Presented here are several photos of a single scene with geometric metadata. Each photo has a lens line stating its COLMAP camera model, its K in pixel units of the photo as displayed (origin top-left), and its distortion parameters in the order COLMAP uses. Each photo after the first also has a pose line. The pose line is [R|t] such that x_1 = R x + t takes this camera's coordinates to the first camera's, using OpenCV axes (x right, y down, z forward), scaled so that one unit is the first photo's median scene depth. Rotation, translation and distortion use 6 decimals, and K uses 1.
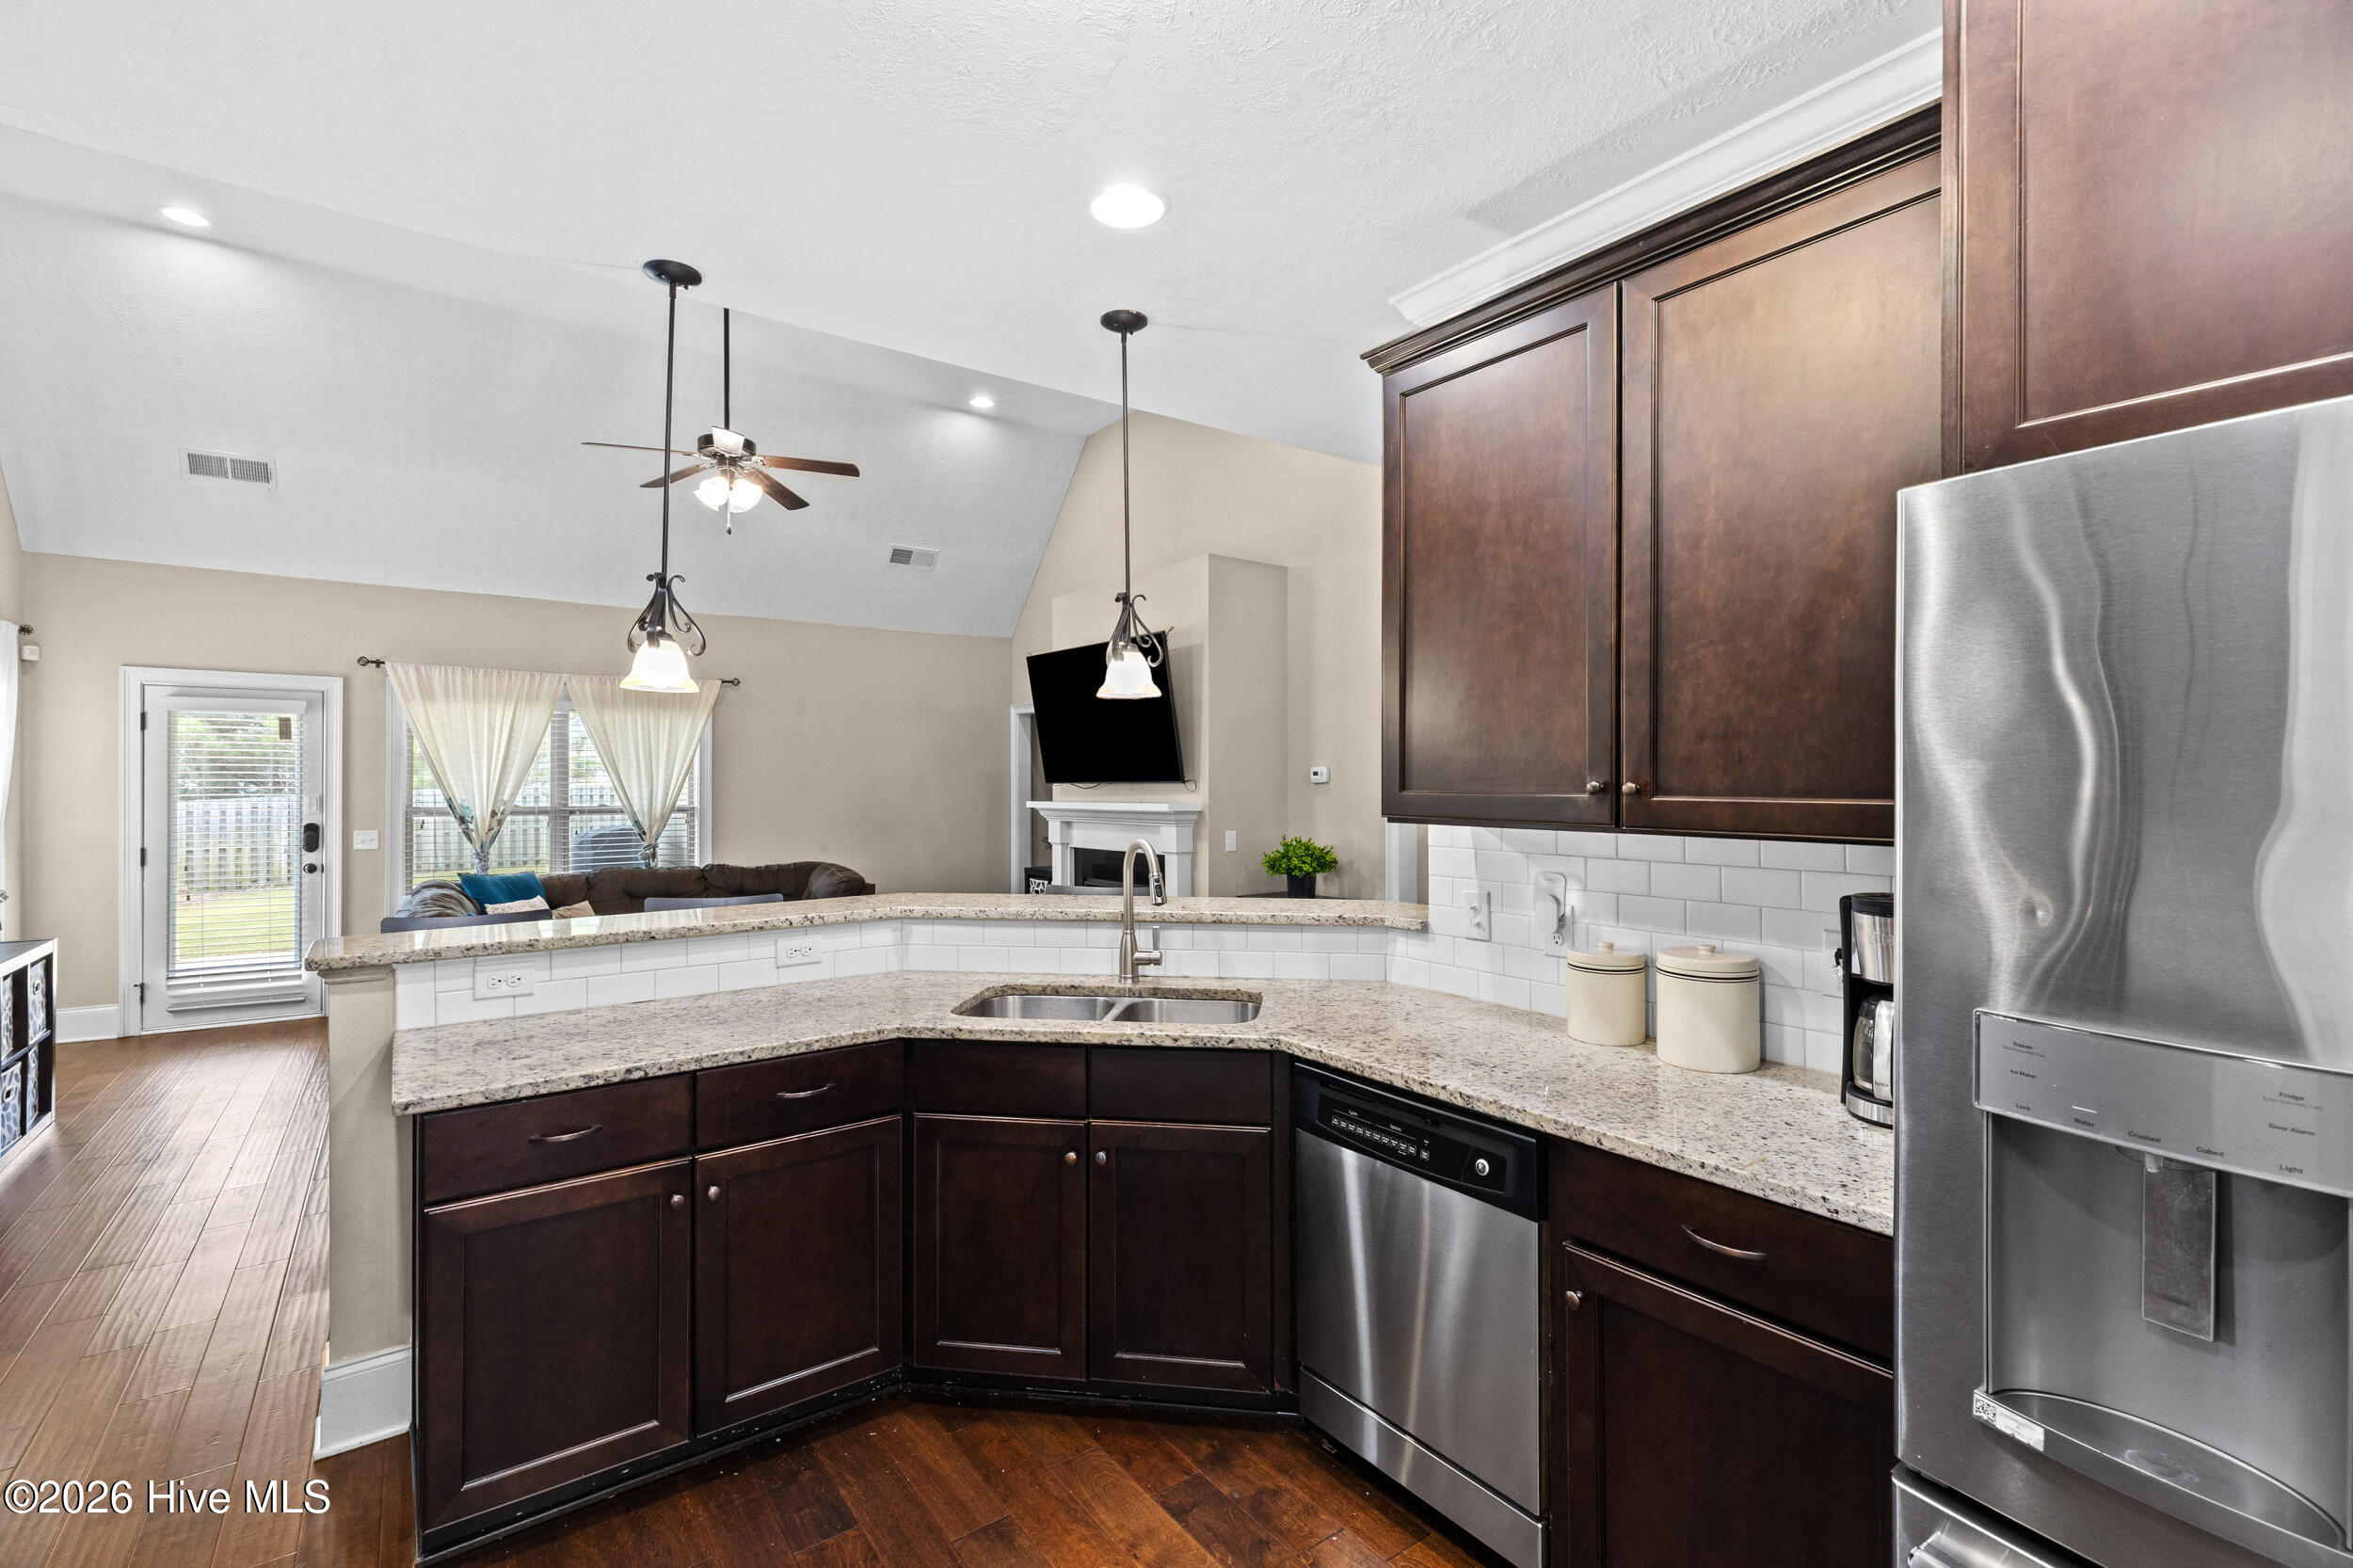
lens RADIAL K [[1065.3, 0, 1164.5], [0, 1065.3, 765.3], [0, 0, 1]] dist [0.003593, 0.000556]
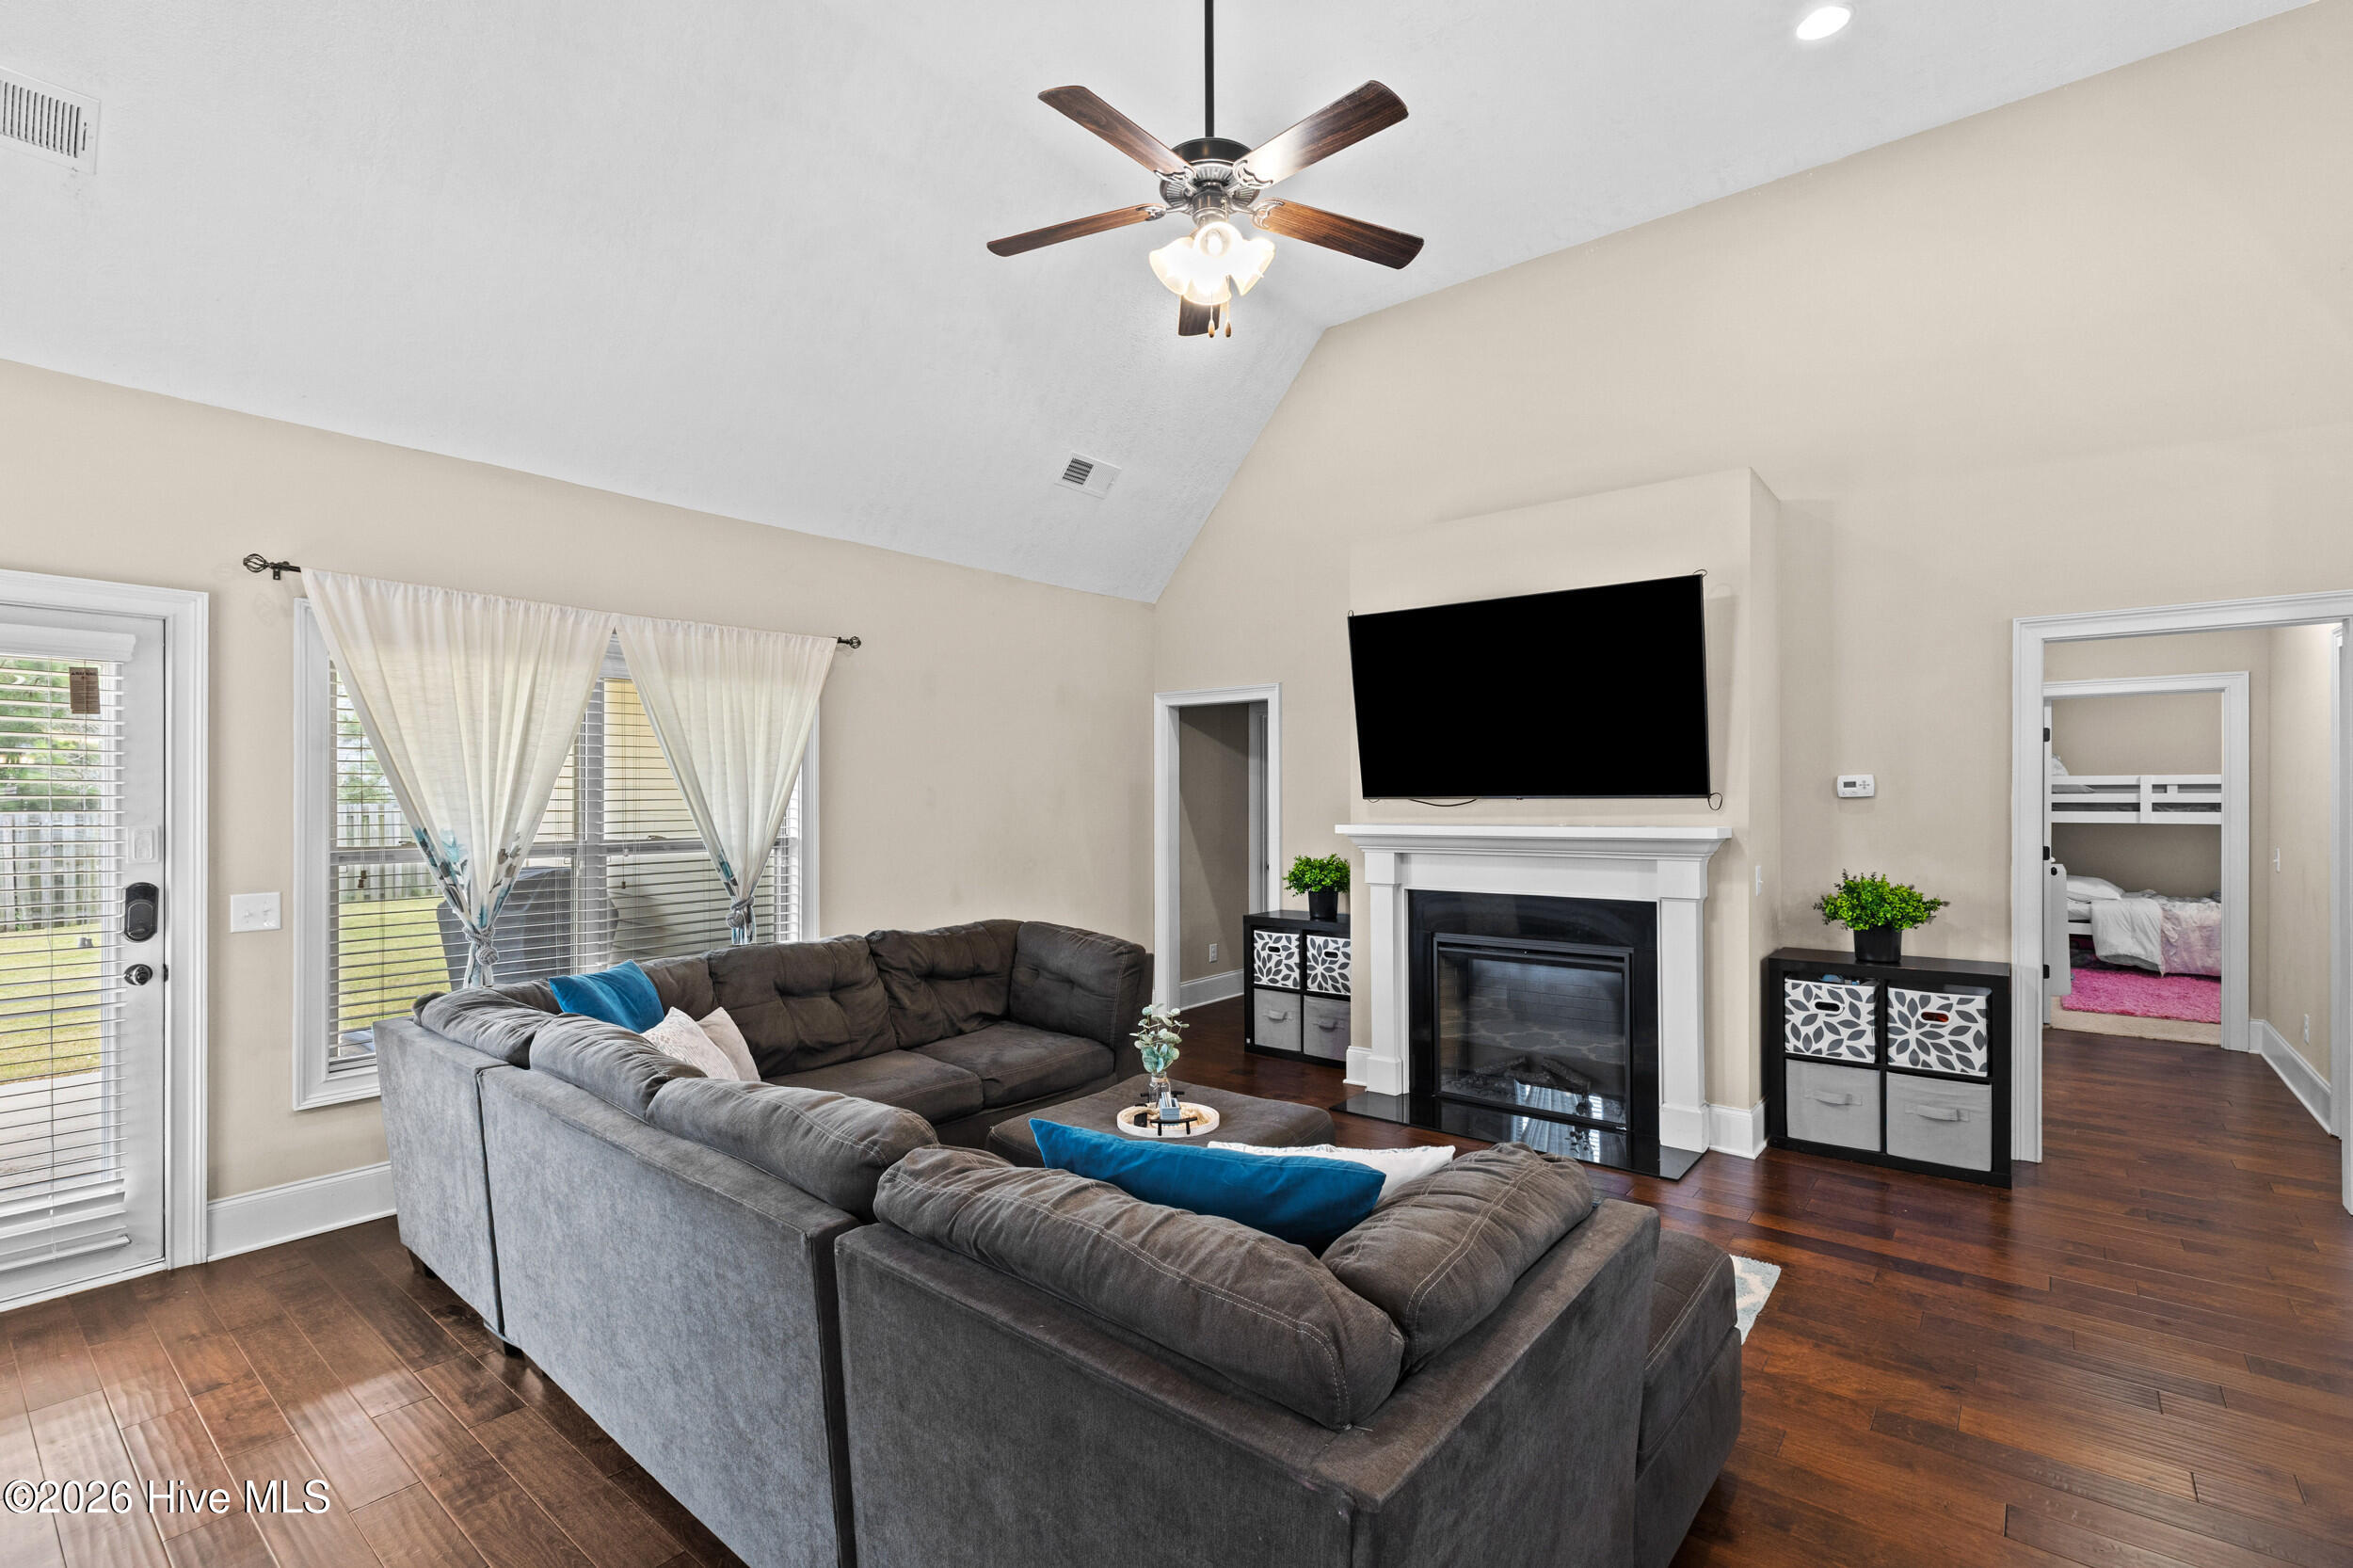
lens RADIAL K [[1065.3, 0, 1170.2], [0, 1065.3, 780.0], [0, 0, 1]] dist [0.003593, 0.000556]
pose [[0.966105, 0.002184, 0.258140, -0.496576], [-0.002276, 0.999997, 0.000059, 0.005651], [-0.258139, -0.000644, 0.966108, 0.423584]]
